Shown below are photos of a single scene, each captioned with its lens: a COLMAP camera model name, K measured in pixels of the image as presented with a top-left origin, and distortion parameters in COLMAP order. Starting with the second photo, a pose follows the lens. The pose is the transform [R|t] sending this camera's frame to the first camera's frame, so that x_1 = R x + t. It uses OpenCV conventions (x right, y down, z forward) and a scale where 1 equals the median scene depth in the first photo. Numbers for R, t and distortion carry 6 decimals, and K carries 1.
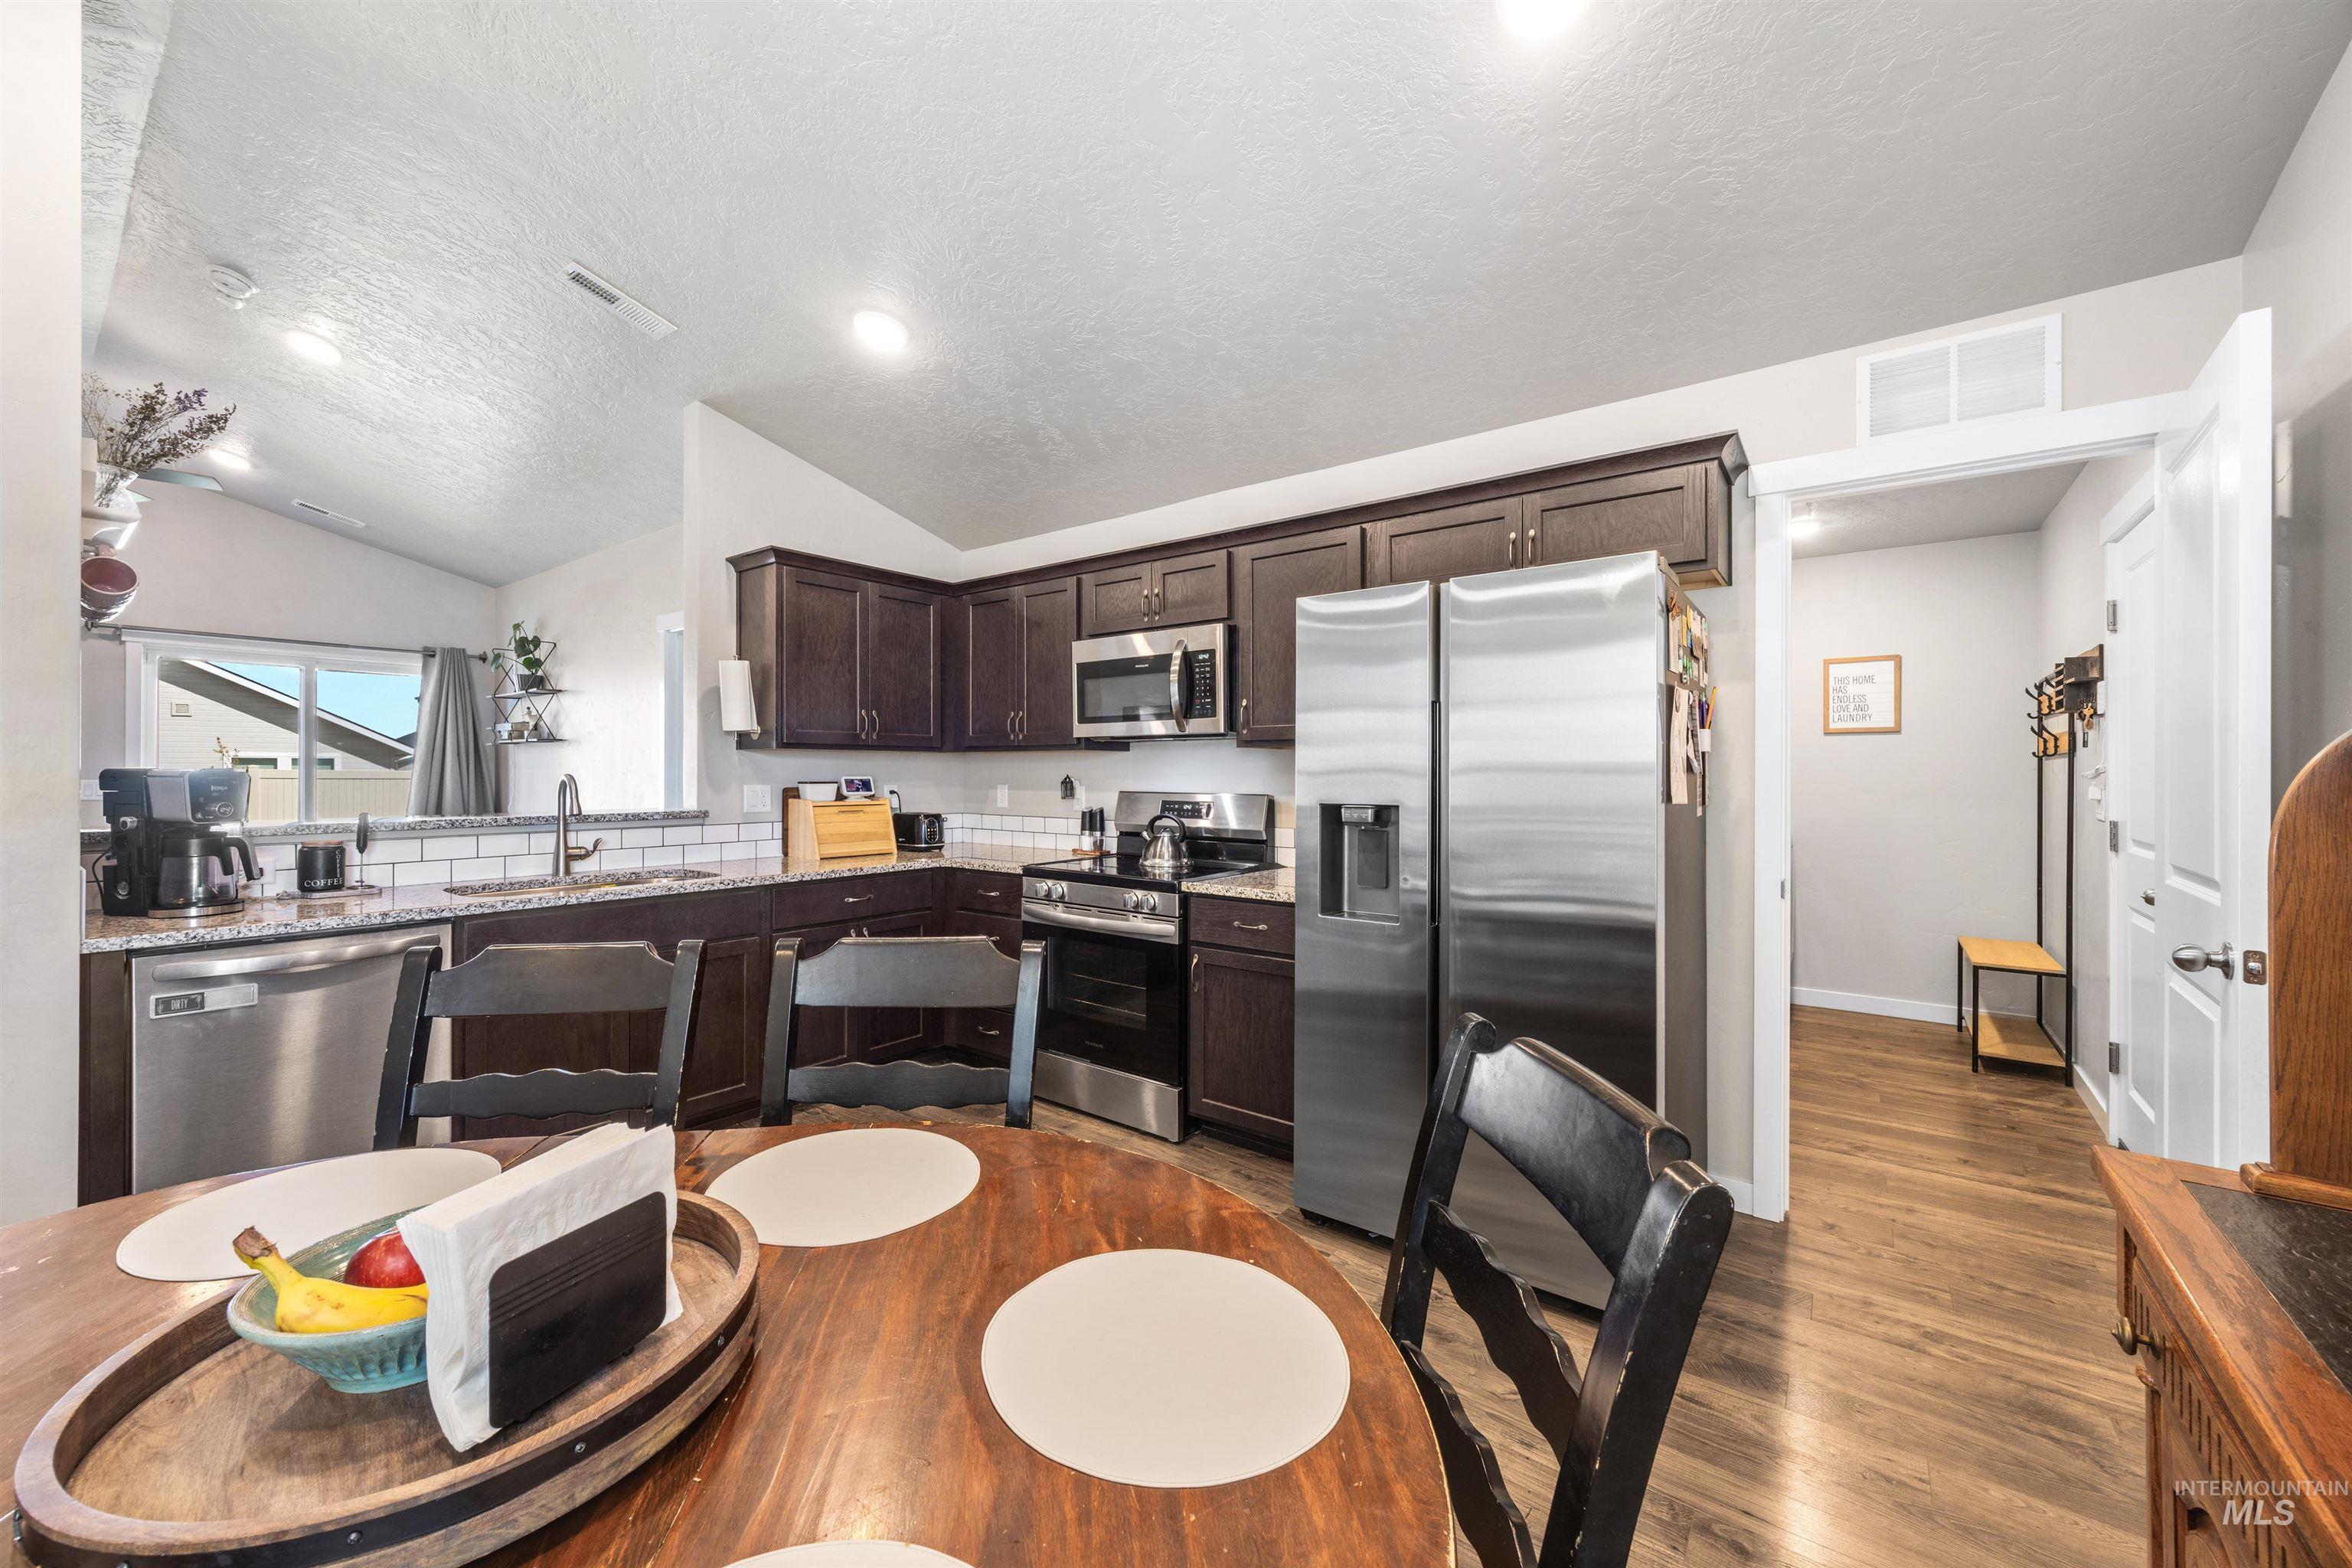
lens RADIAL K [[902.6, 0, 1152.7], [0, 902.6, 771.0], [0, 0, 1]] dist [-0.000844, -0.000129]
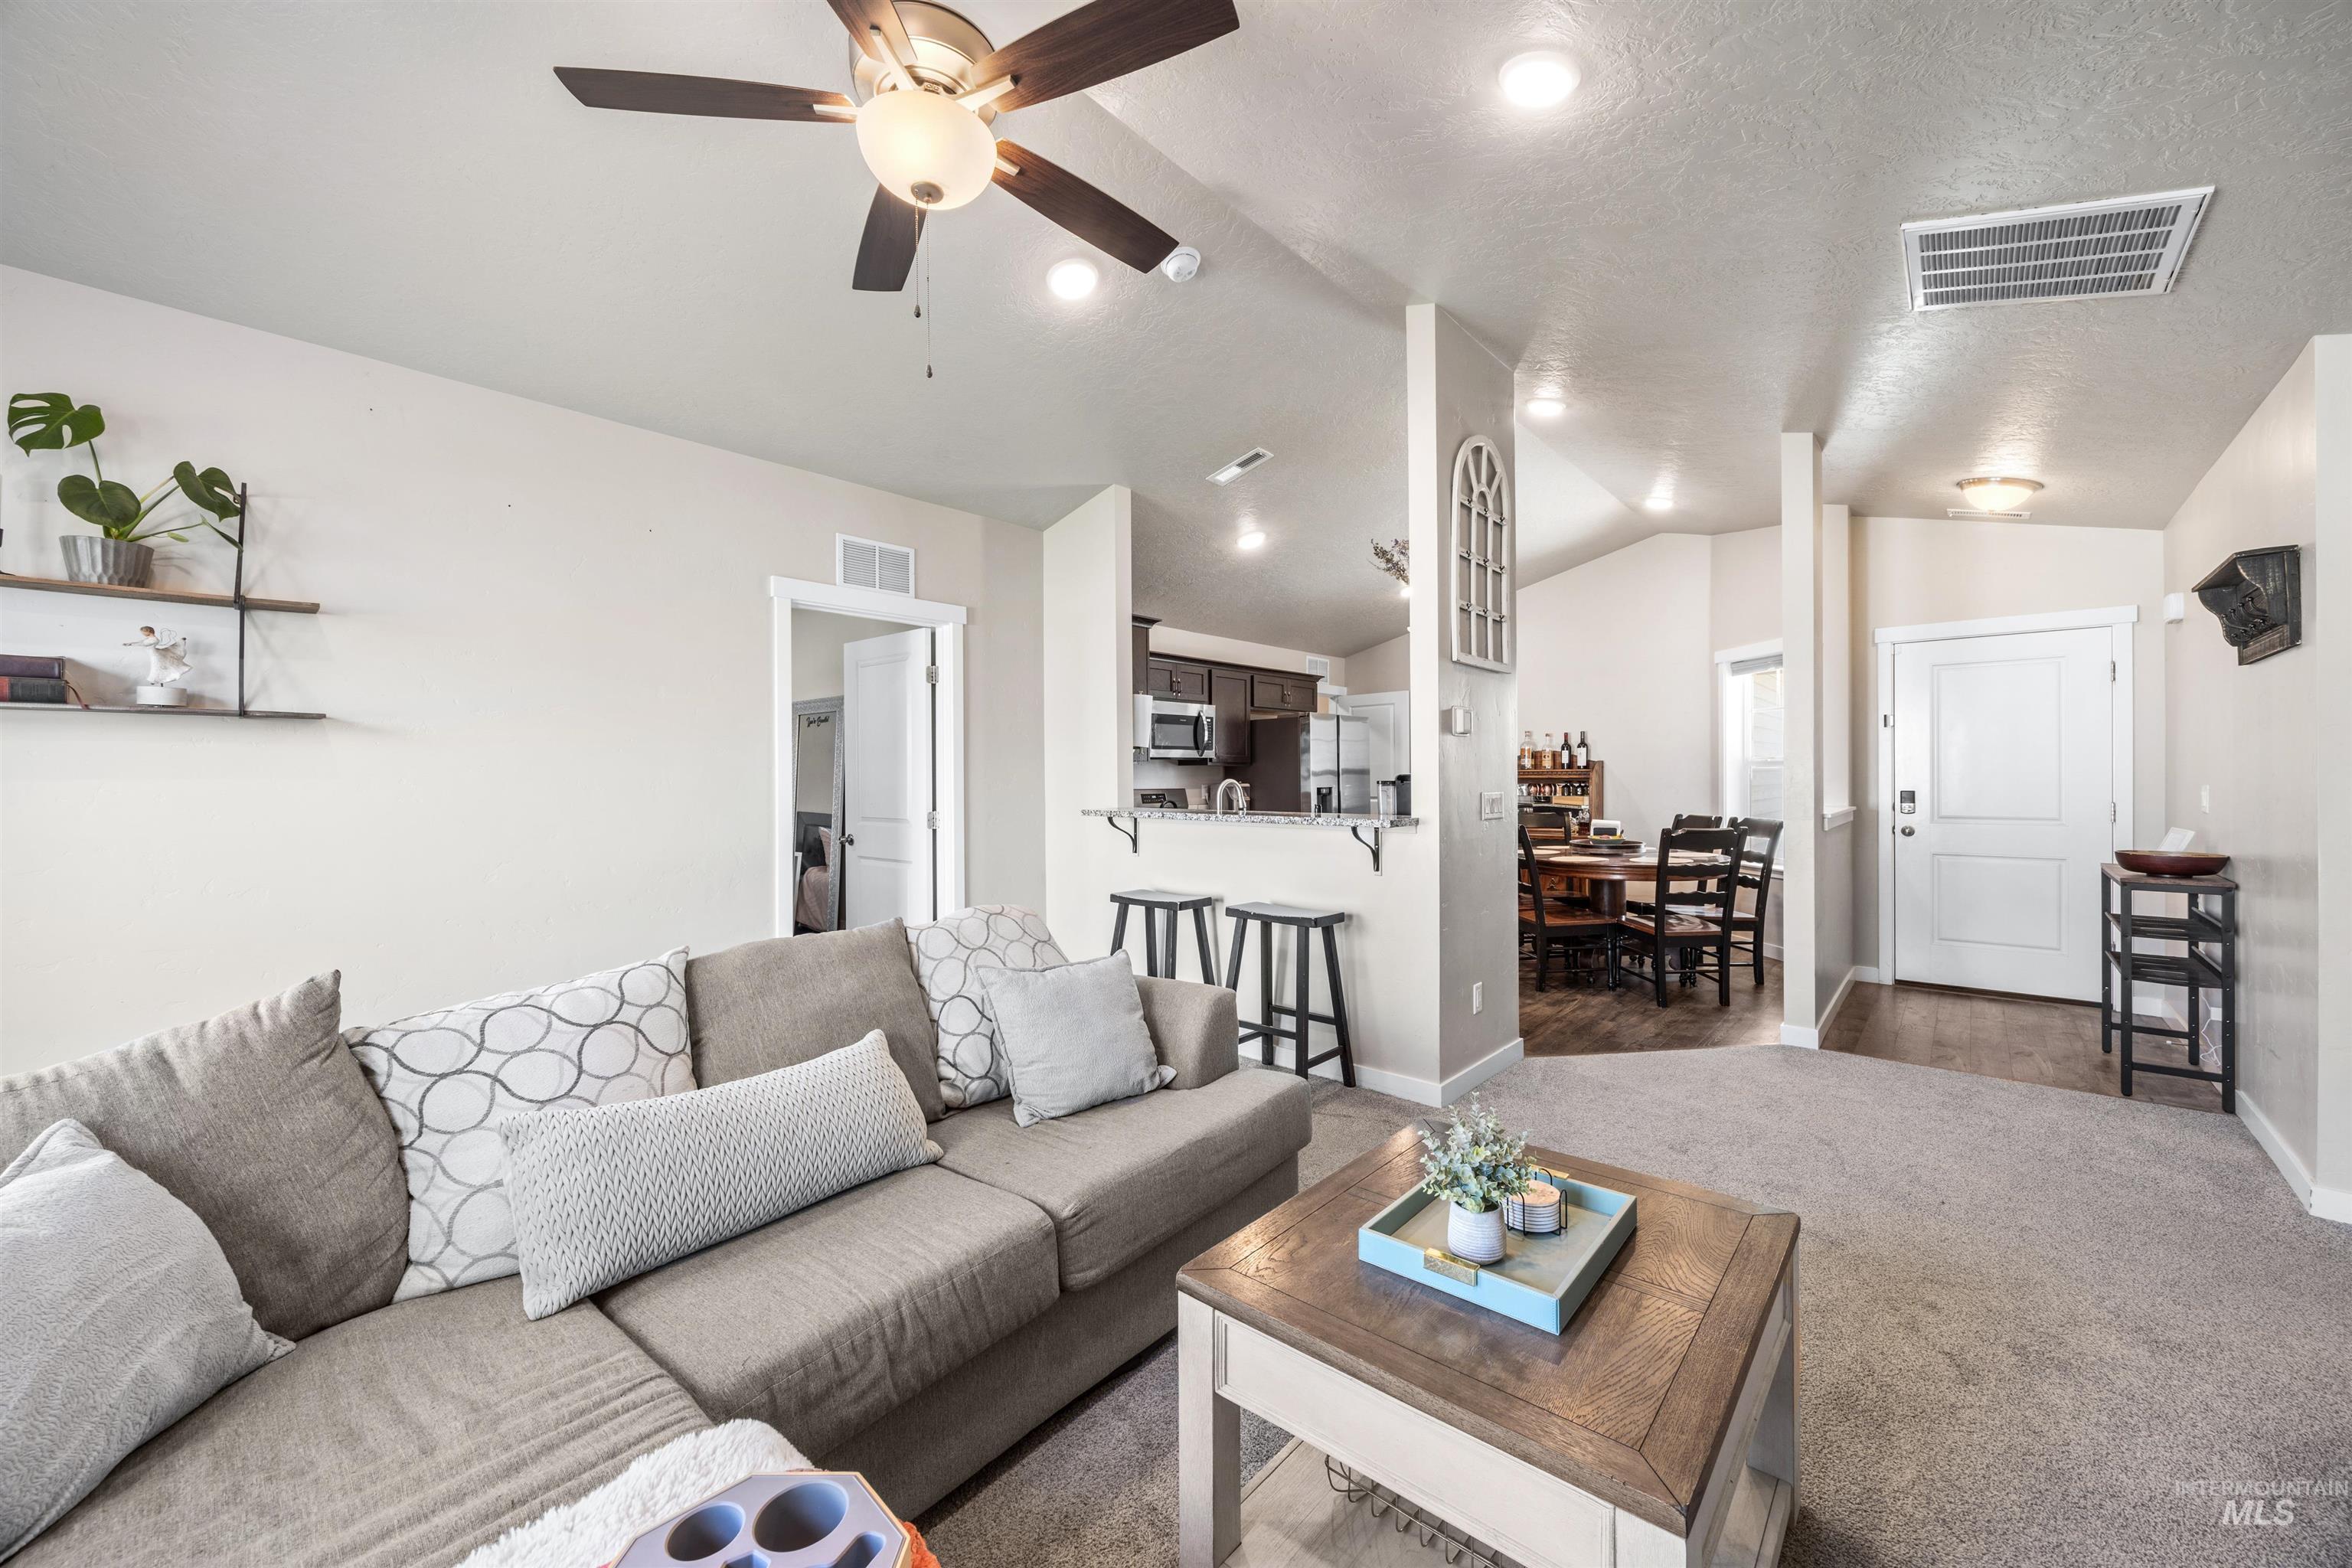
lens RADIAL K [[908.6, 0, 1177.7], [0, 908.6, 780.3], [0, 0, 1]] dist [0.001425, -0.000314]
pose [[0.054122, -0.005855, 0.998517, -1.837683], [0.006346, 0.999965, 0.005520, -0.001994], [-0.998514, 0.006038, 0.054157, 0.884389]]
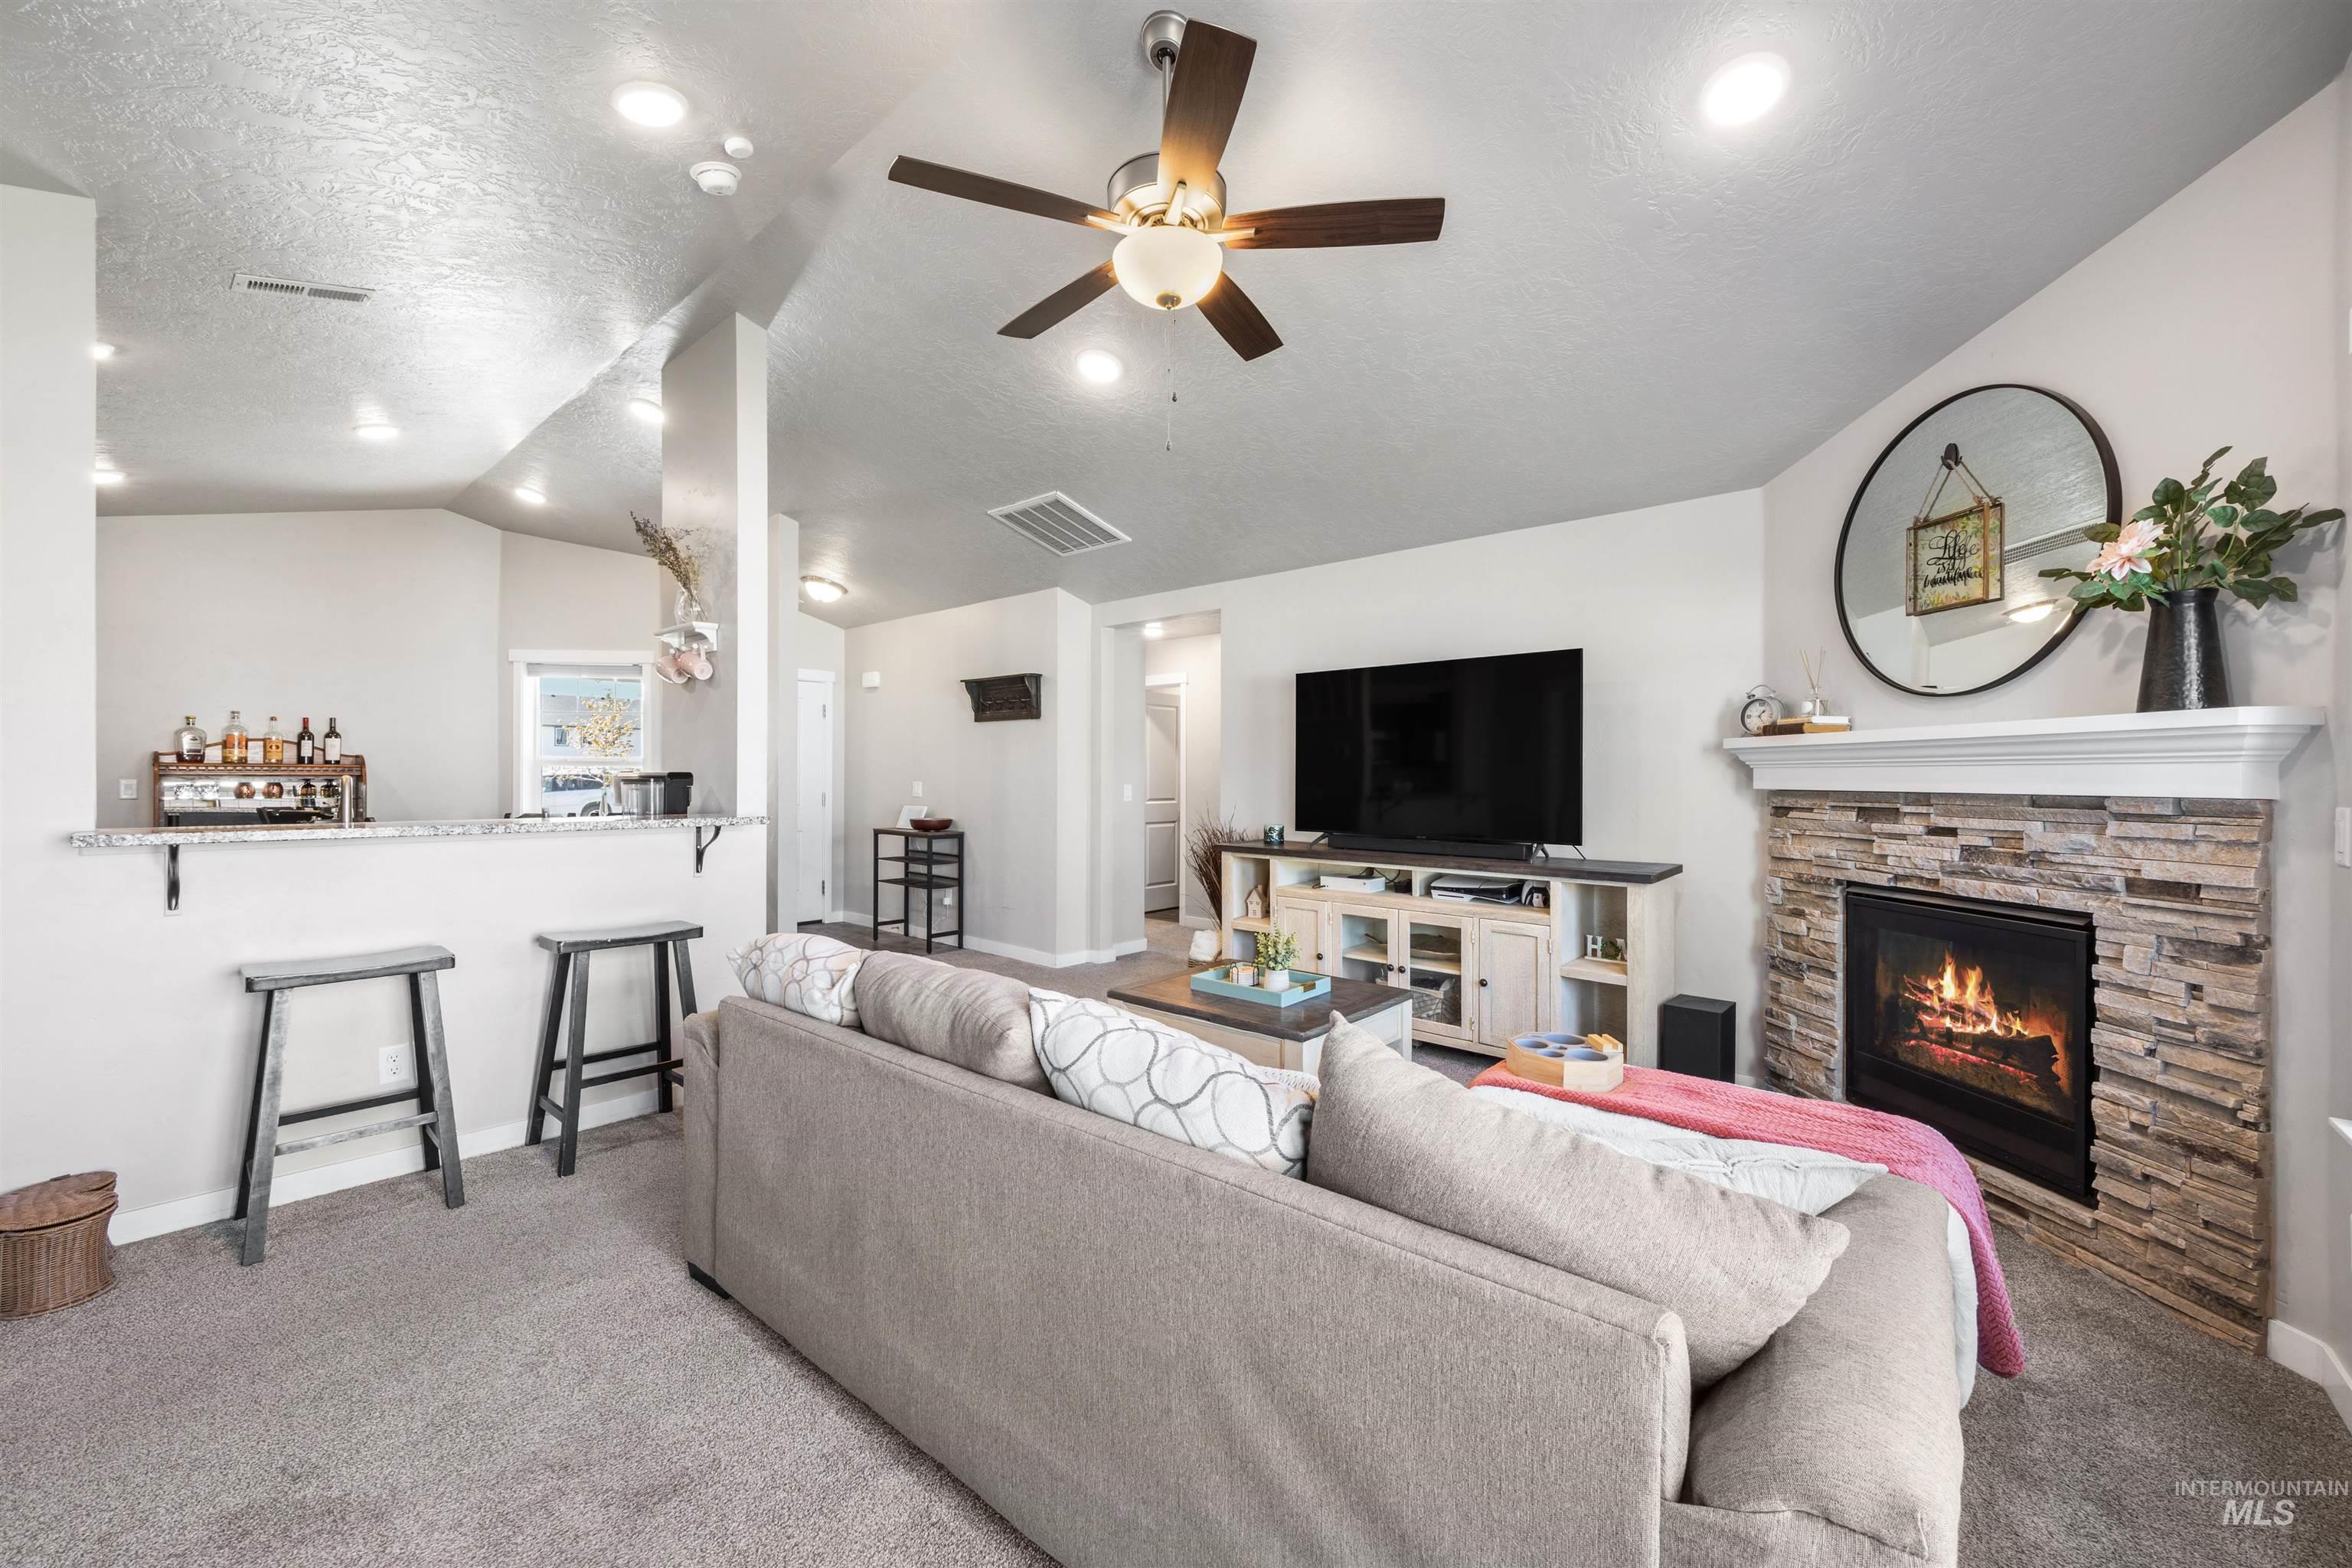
lens RADIAL K [[908.6, 0, 1177.7], [0, 908.6, 780.3], [0, 0, 1]] dist [0.001425, -0.000314]
pose [[-0.998240, -0.007805, 0.058787, -1.375135], [-0.007532, 0.999960, 0.004872, -0.001042], [-0.058823, 0.004421, -0.998259, 1.653427]]
